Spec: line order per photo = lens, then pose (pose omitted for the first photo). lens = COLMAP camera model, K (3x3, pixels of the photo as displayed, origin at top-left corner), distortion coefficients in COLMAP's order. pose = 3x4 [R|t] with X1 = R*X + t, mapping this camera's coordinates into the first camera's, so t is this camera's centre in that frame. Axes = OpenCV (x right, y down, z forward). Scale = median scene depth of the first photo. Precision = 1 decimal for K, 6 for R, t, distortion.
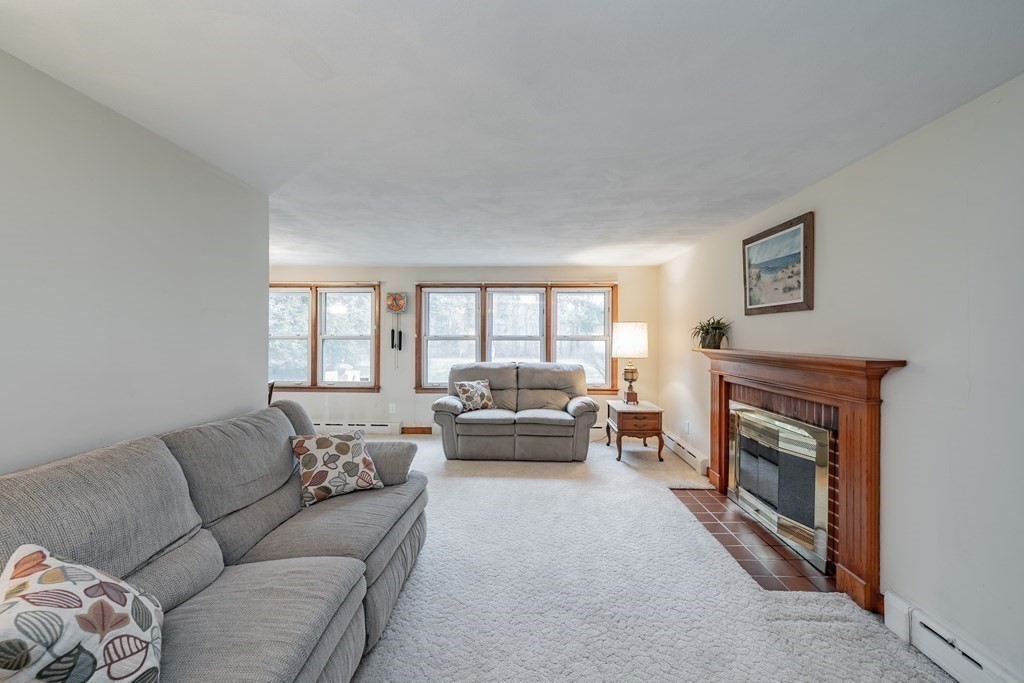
lens RADIAL K [[402.1, 0, 512.3], [0, 402.1, 337.7], [0, 0, 1]] dist [-0.001662, 0.000058]
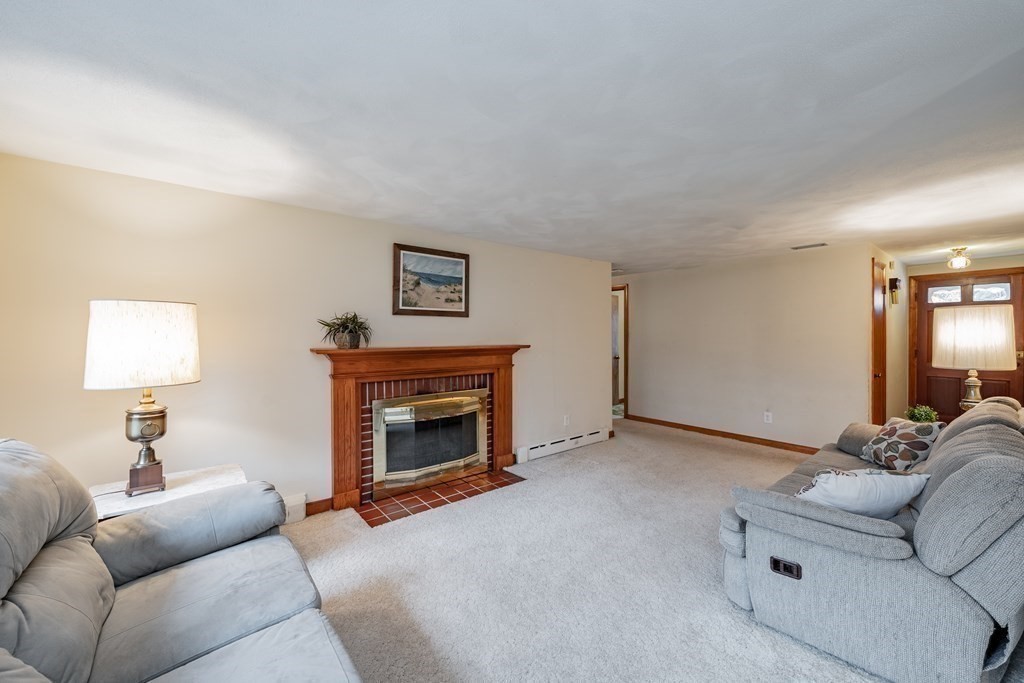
lens RADIAL K [[402.1, 0, 515.3], [0, 402.1, 331.7], [0, 0, 1]] dist [-0.001662, 0.000058]
pose [[-0.644625, -0.011835, 0.764407, -0.440944], [-0.007168, 0.999930, 0.009437, -0.021935], [-0.764465, 0.000605, -0.644664, 1.433550]]
